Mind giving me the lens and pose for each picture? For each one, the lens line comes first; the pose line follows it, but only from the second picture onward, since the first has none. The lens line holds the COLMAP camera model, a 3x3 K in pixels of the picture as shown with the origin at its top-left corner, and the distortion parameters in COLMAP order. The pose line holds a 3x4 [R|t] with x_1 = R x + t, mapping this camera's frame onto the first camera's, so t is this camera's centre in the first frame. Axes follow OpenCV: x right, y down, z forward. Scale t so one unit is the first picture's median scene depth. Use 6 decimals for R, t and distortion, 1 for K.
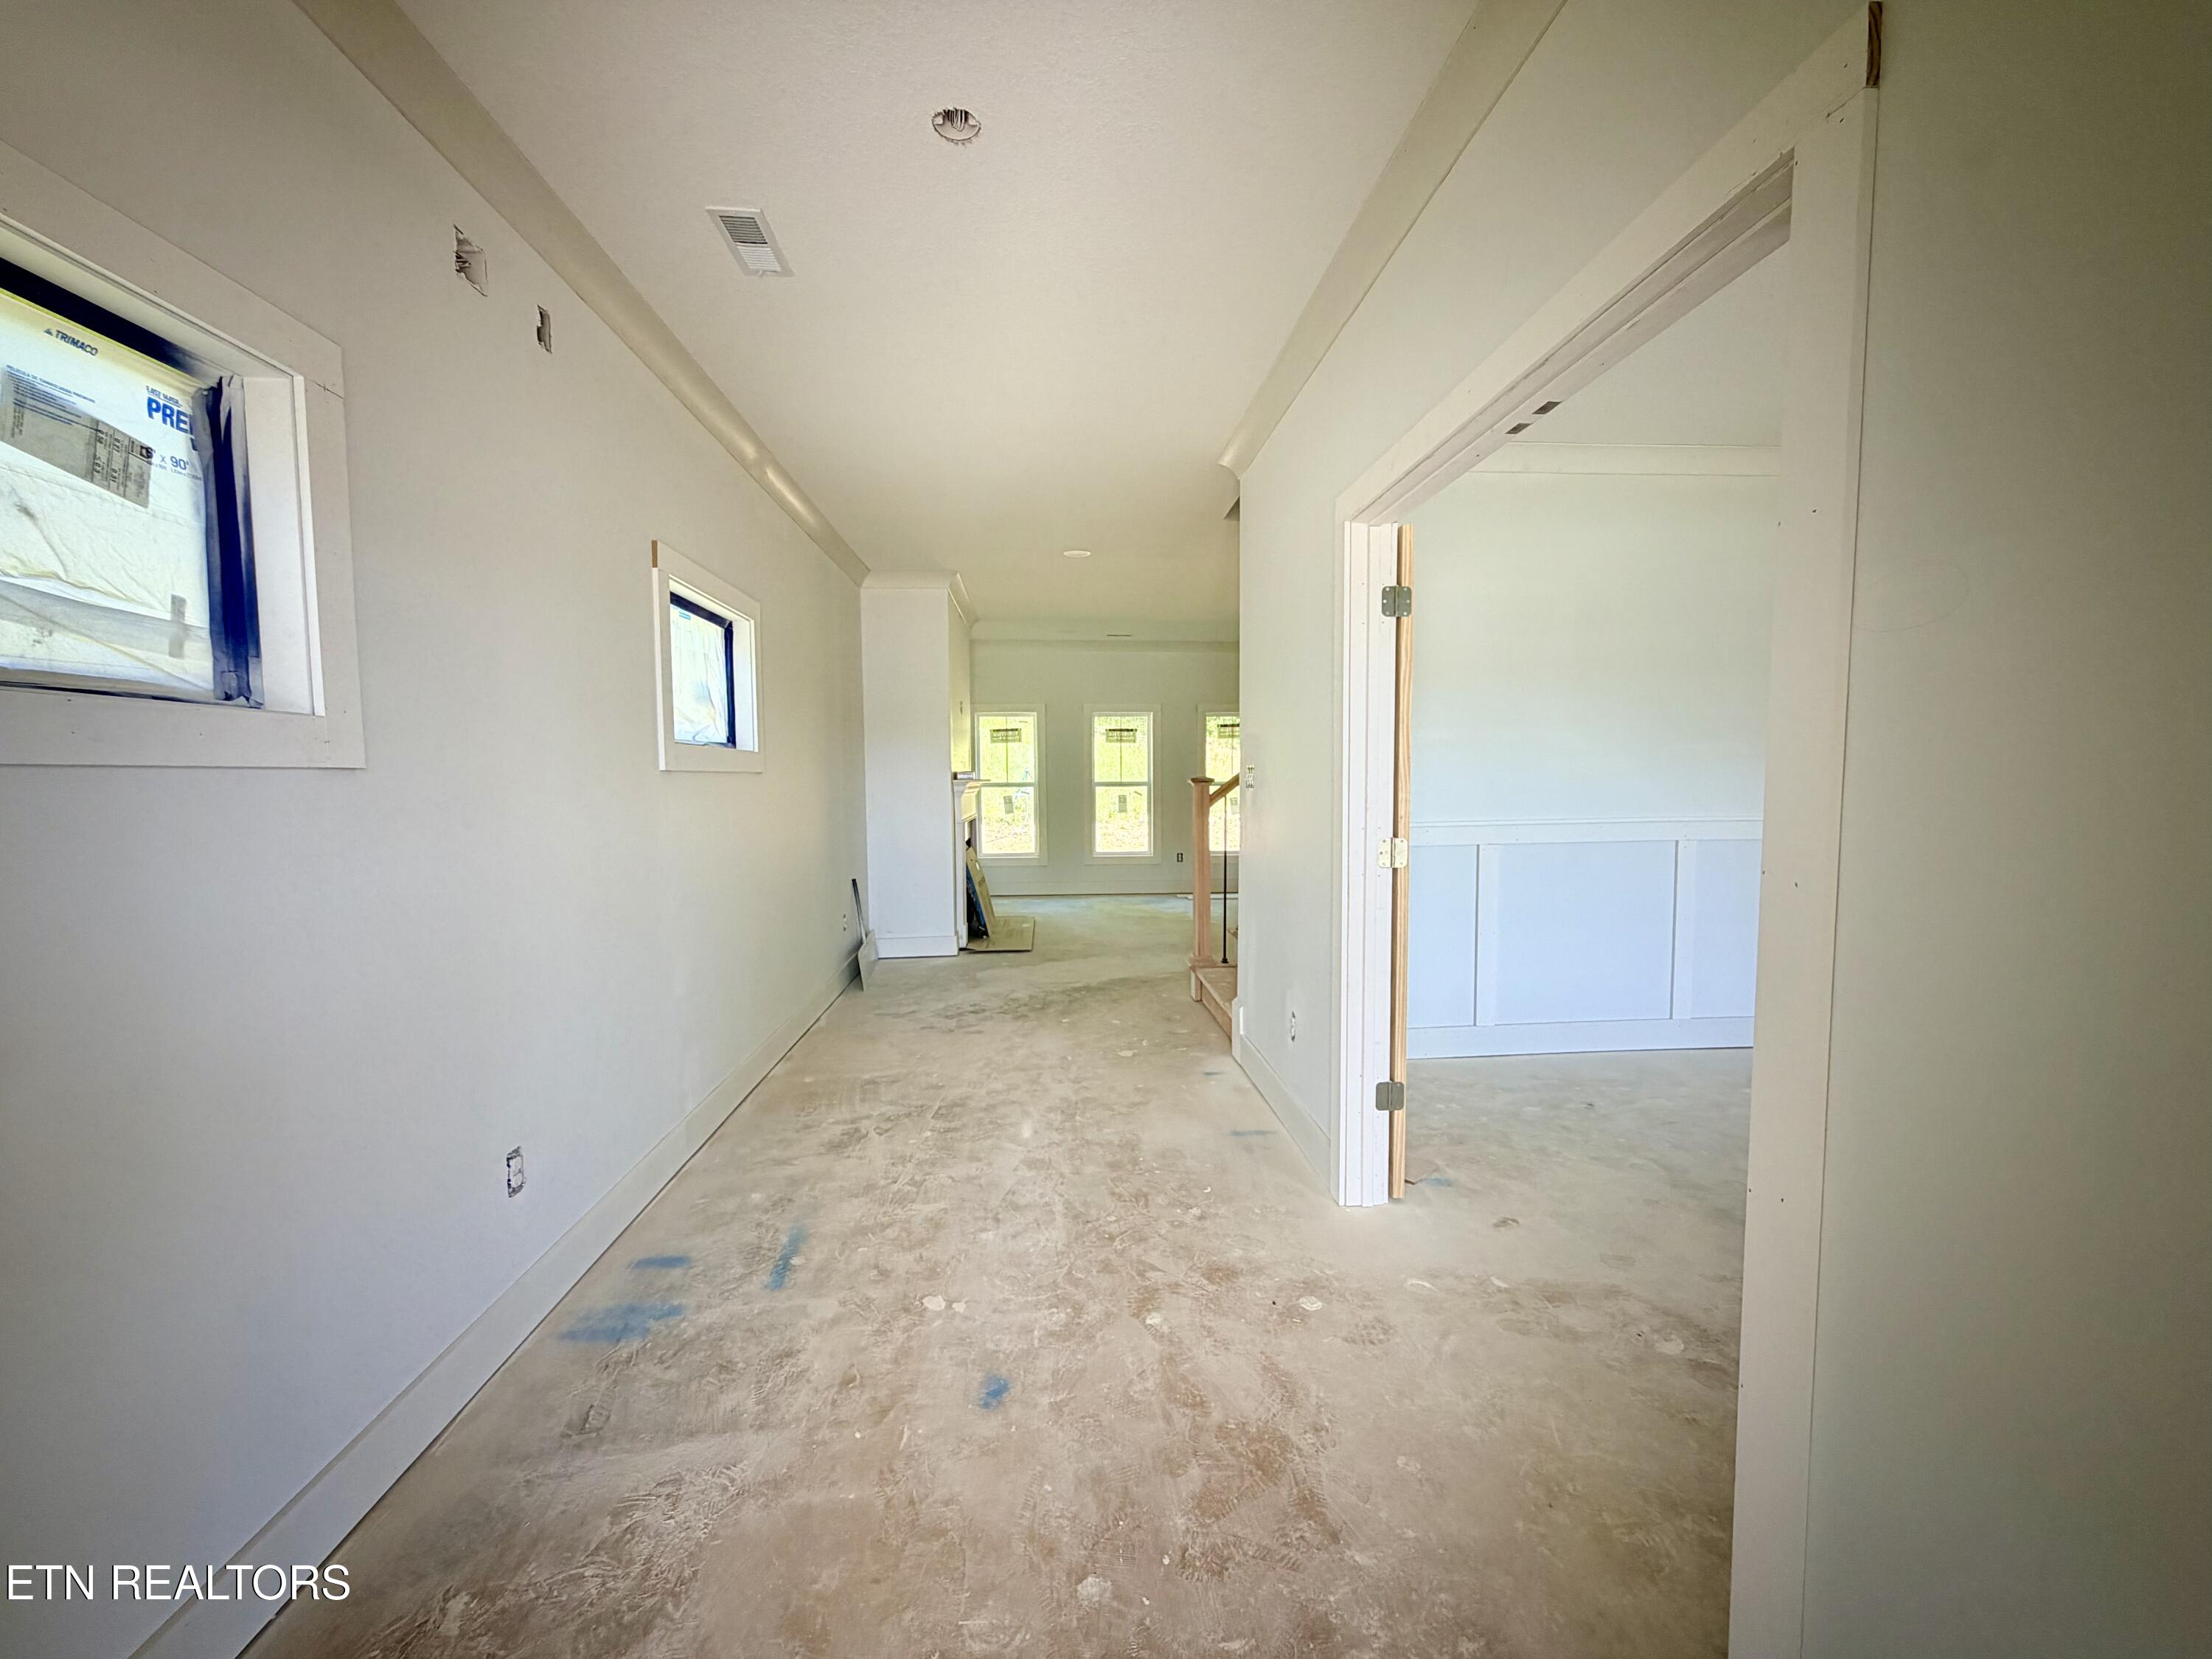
lens RADIAL K [[882.9, 0, 1098.5], [0, 882.9, 829.1], [0, 0, 1]] dist [-0.000918, 0.000197]
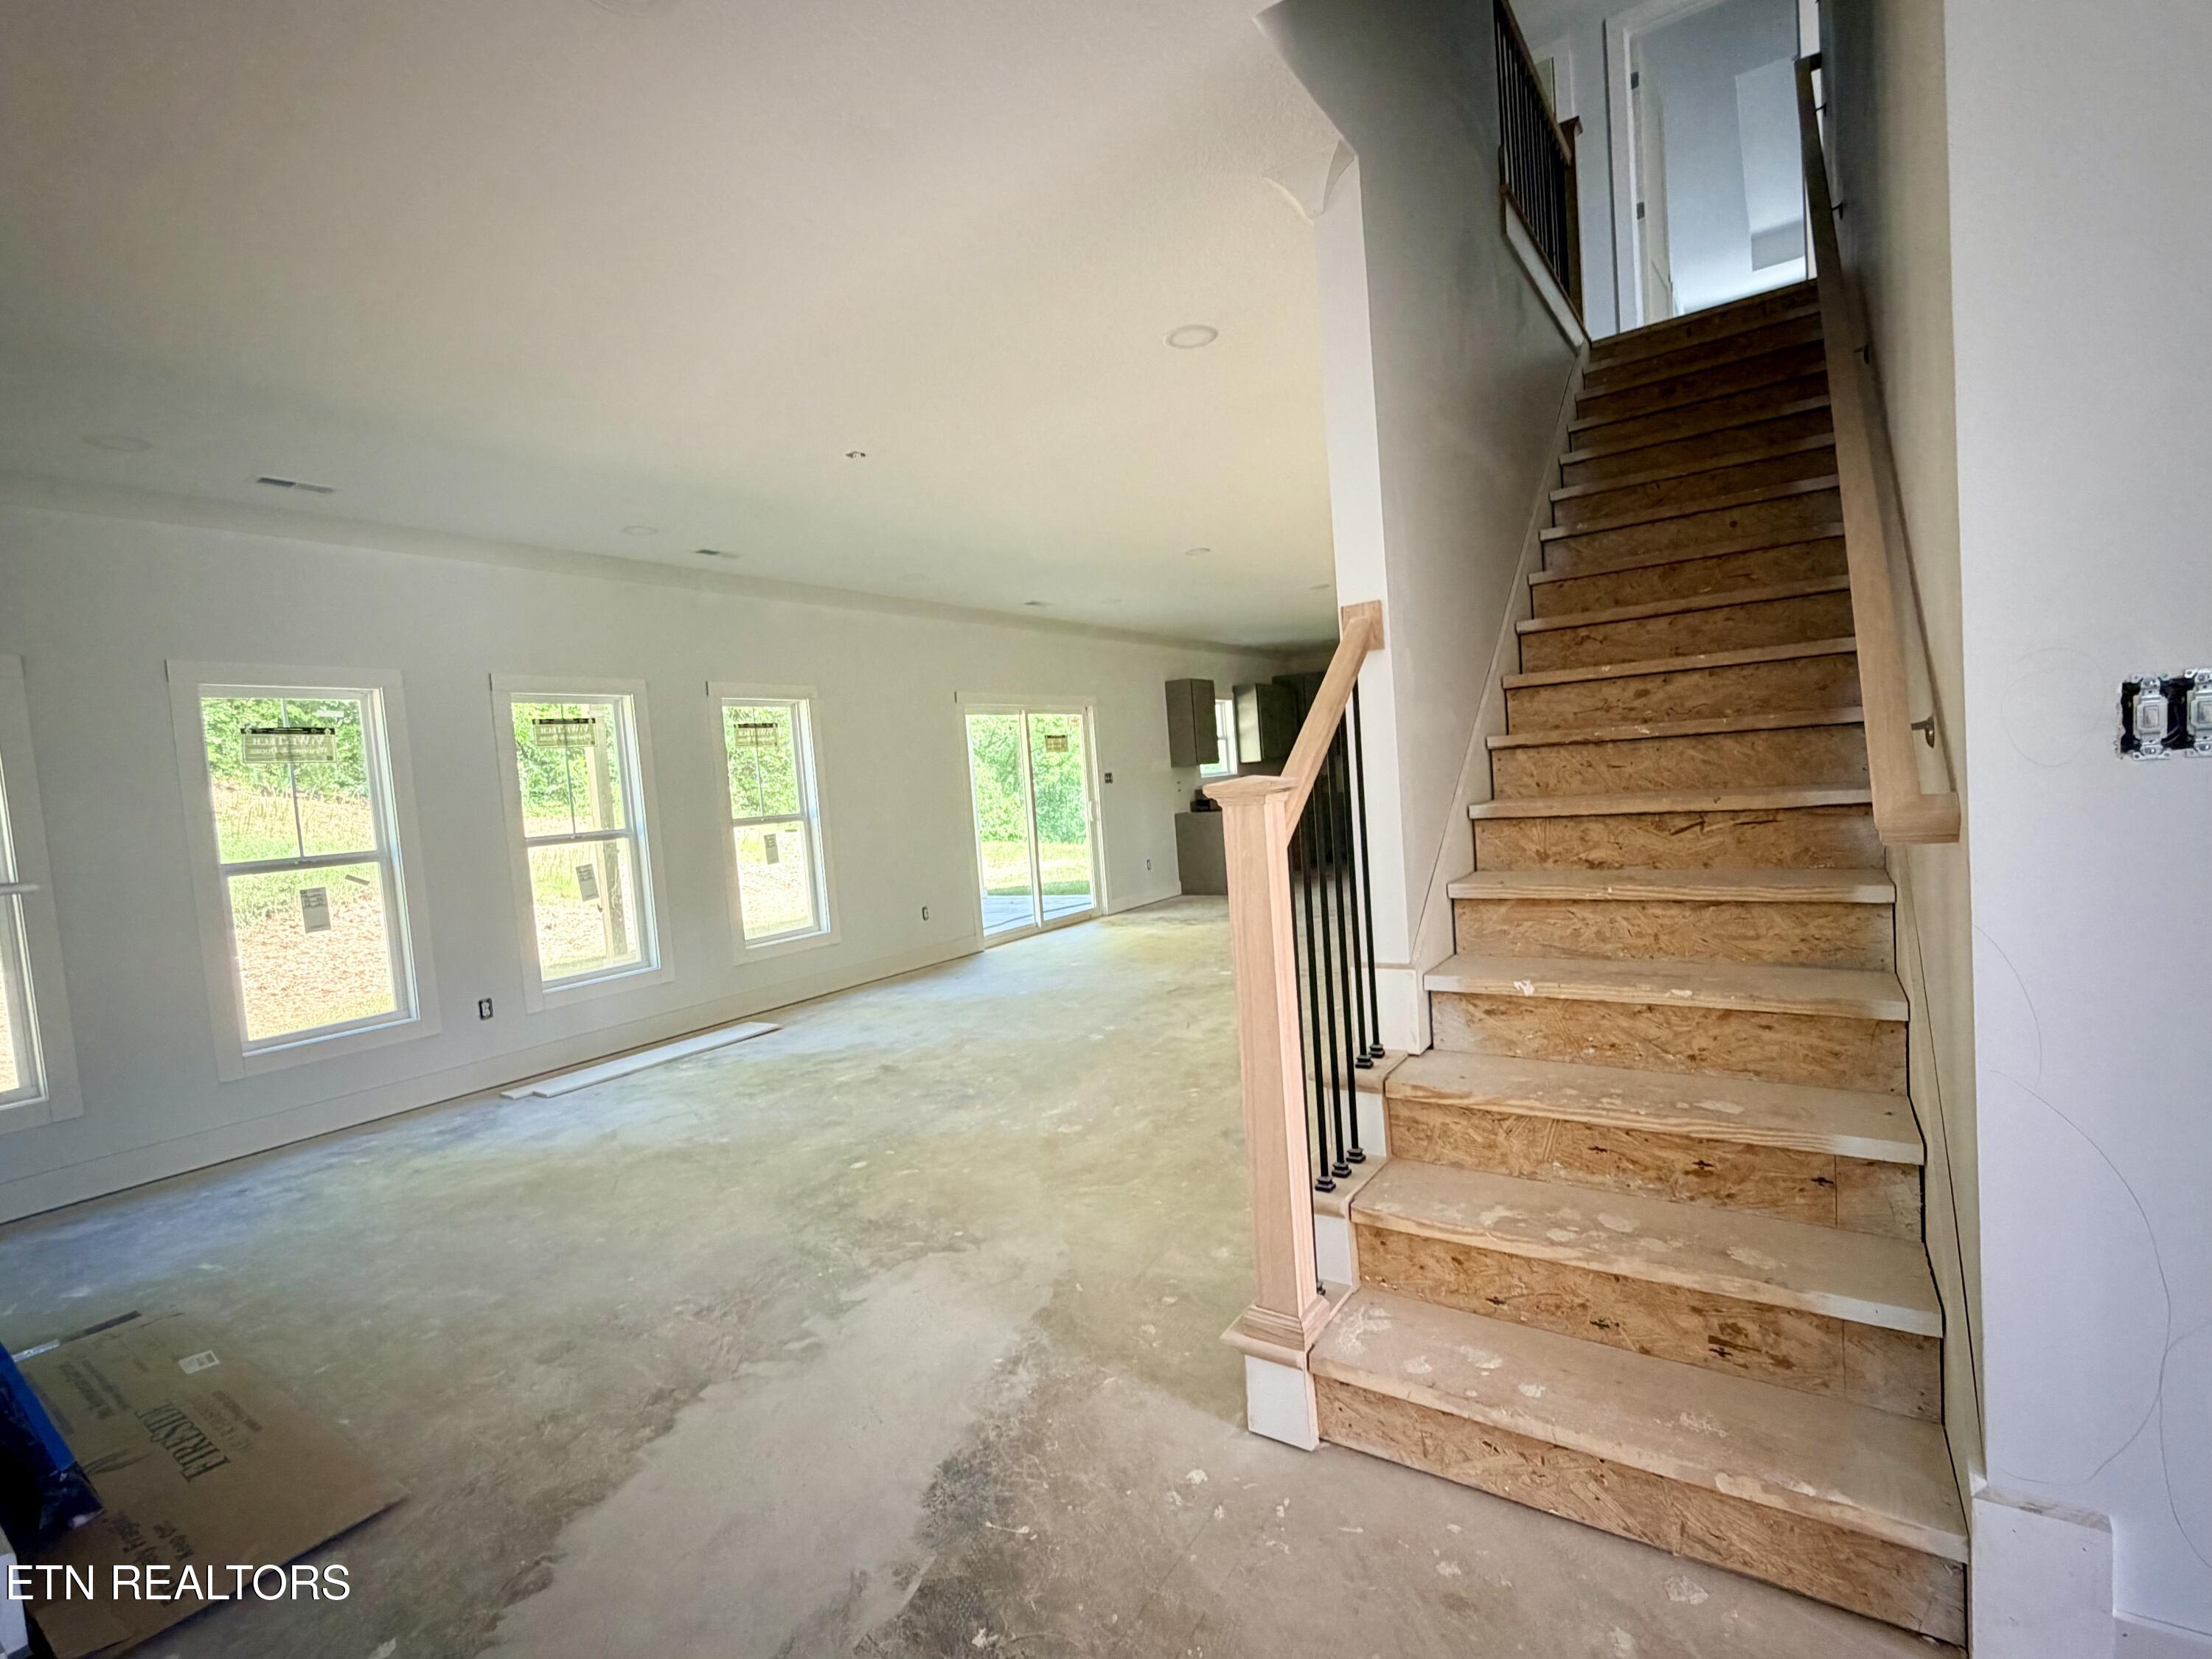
lens RADIAL K [[1012.4, 0, 1103.2], [0, 1012.4, 832.0], [0, 0, 1]] dist [-0.000597, 0.000466]
pose [[0.618003, -0.082591, 0.781825, -0.445369], [0.120352, 0.992684, 0.009732, -0.101665], [-0.776909, 0.088080, 0.623422, 1.678667]]
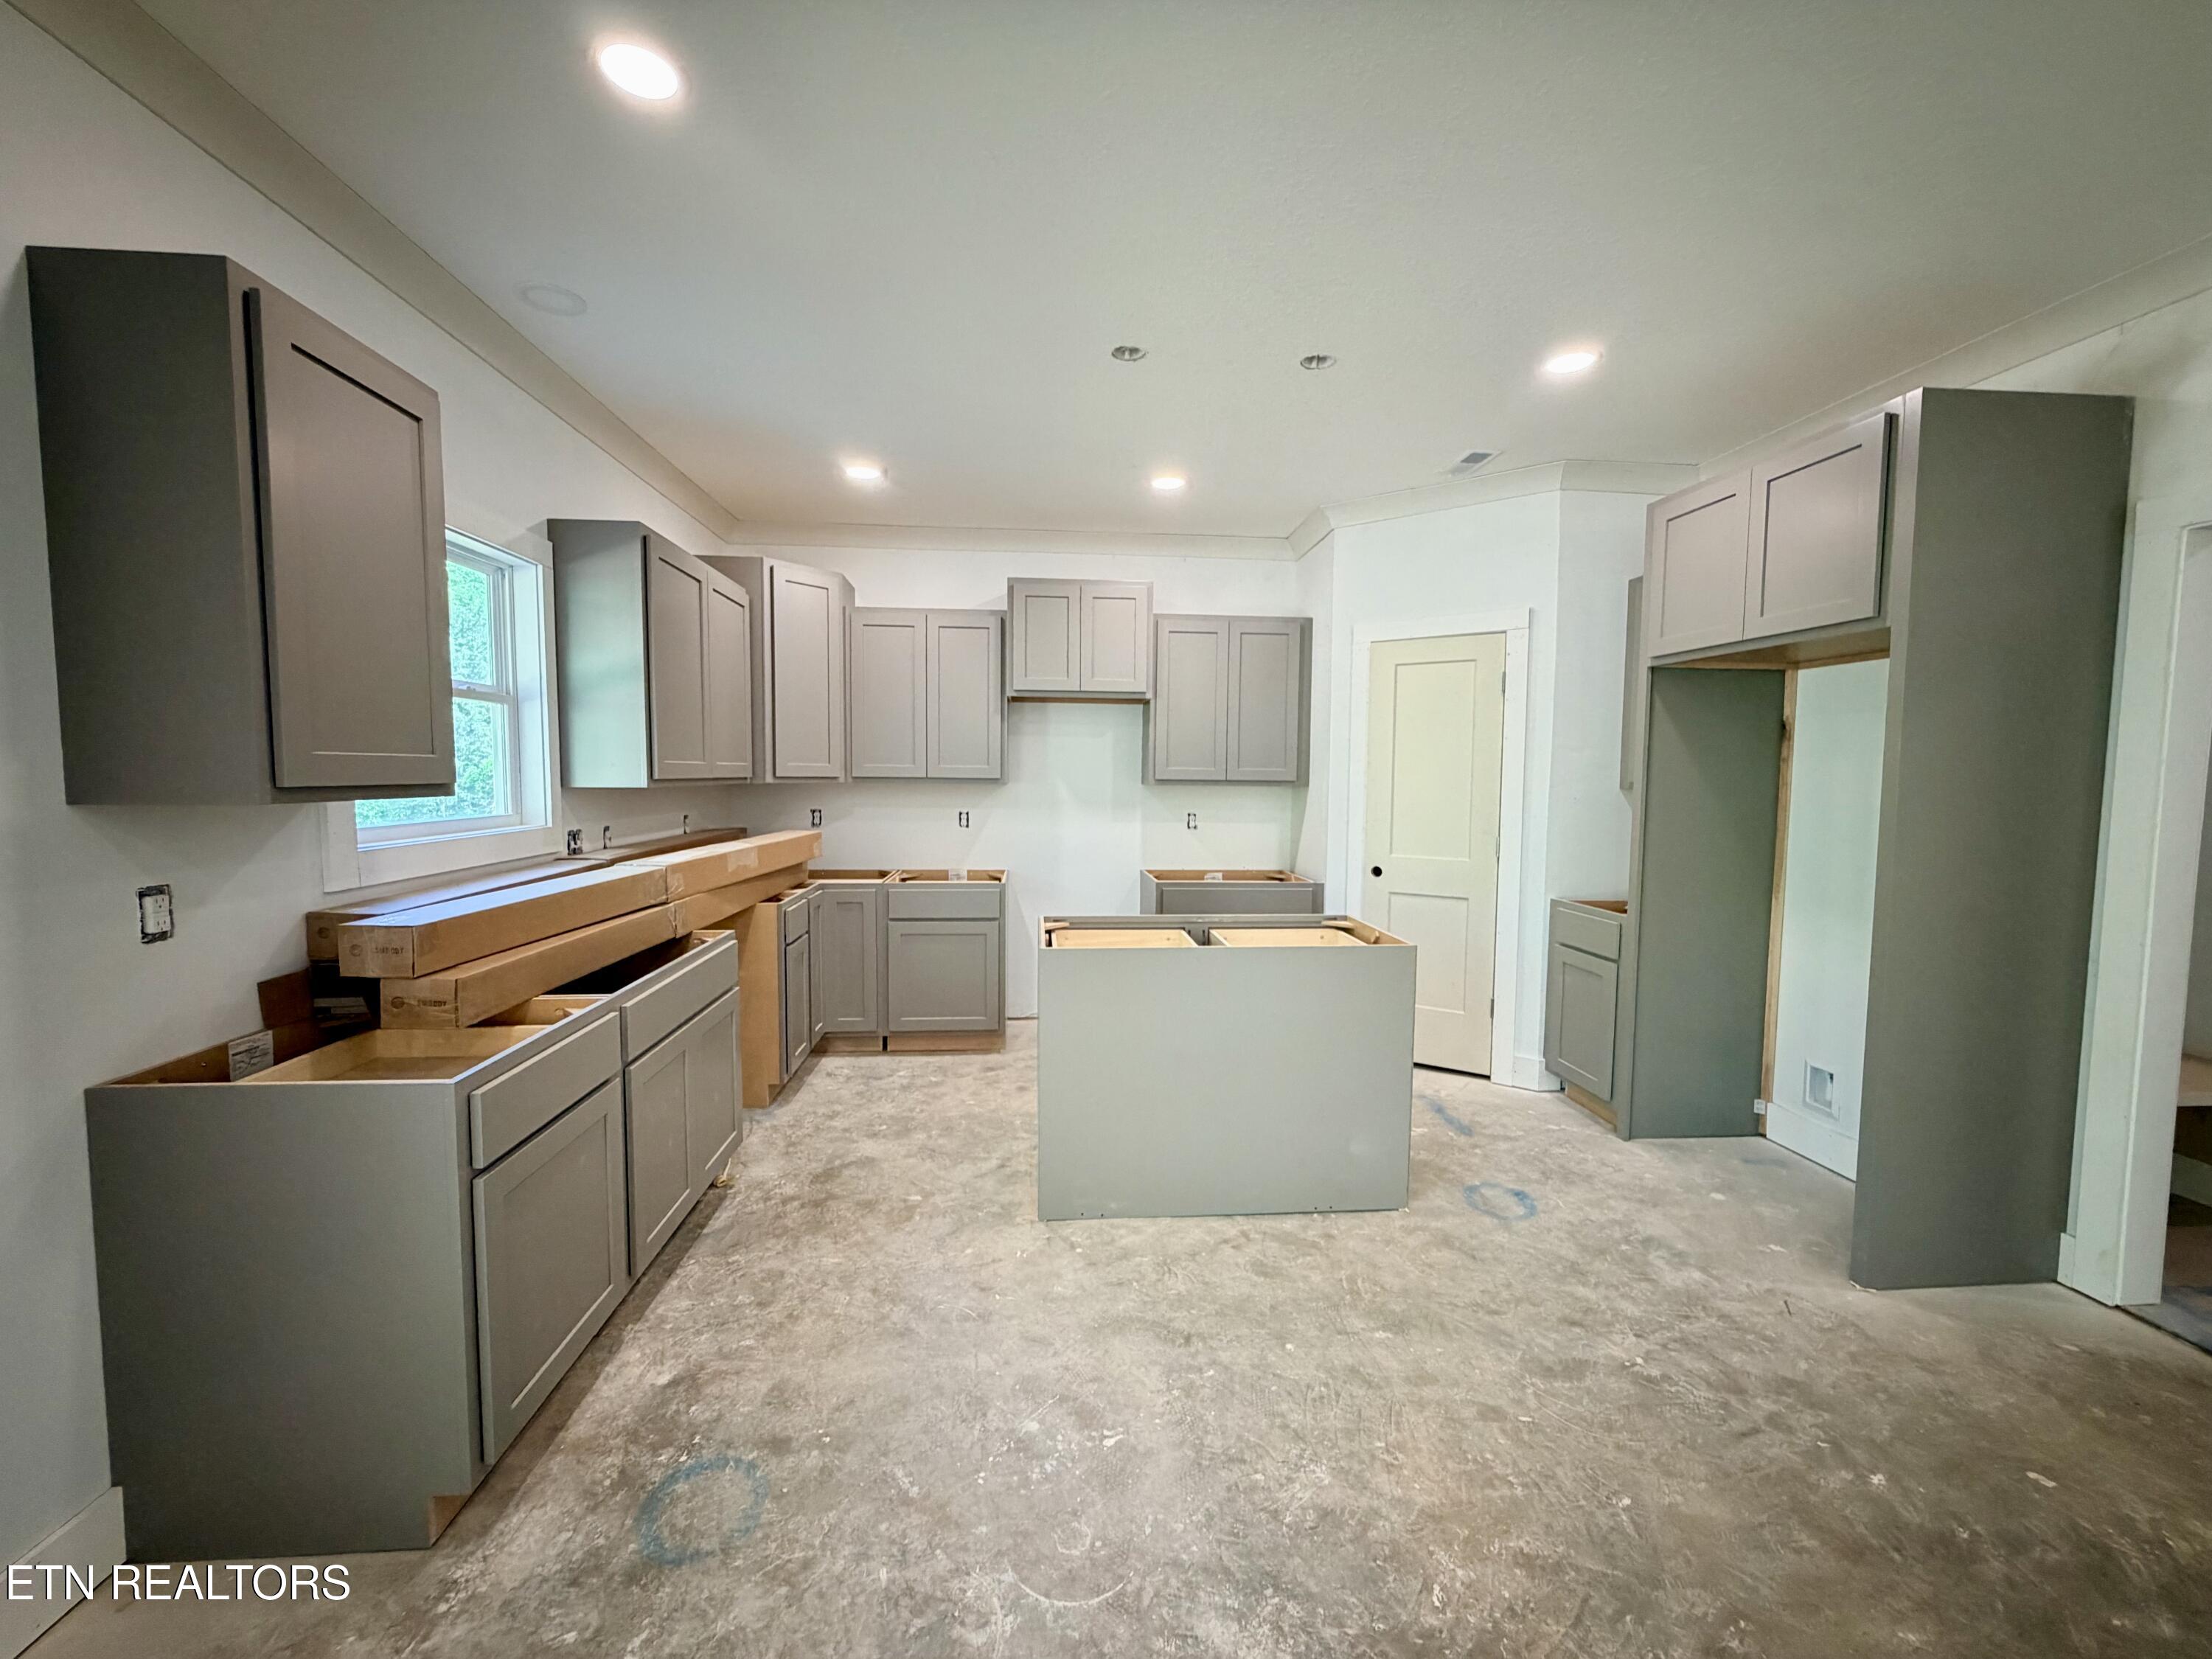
lens RADIAL K [[885.2, 0, 1099.1], [0, 885.2, 828.9], [0, 0, 1]] dist [-0.000240, 0.000077]
pose [[-0.007720, -0.057086, 0.998339, 2.543844], [0.054667, 0.996852, 0.057424, -0.277624], [-0.998475, 0.055019, -0.004575, 3.435645]]
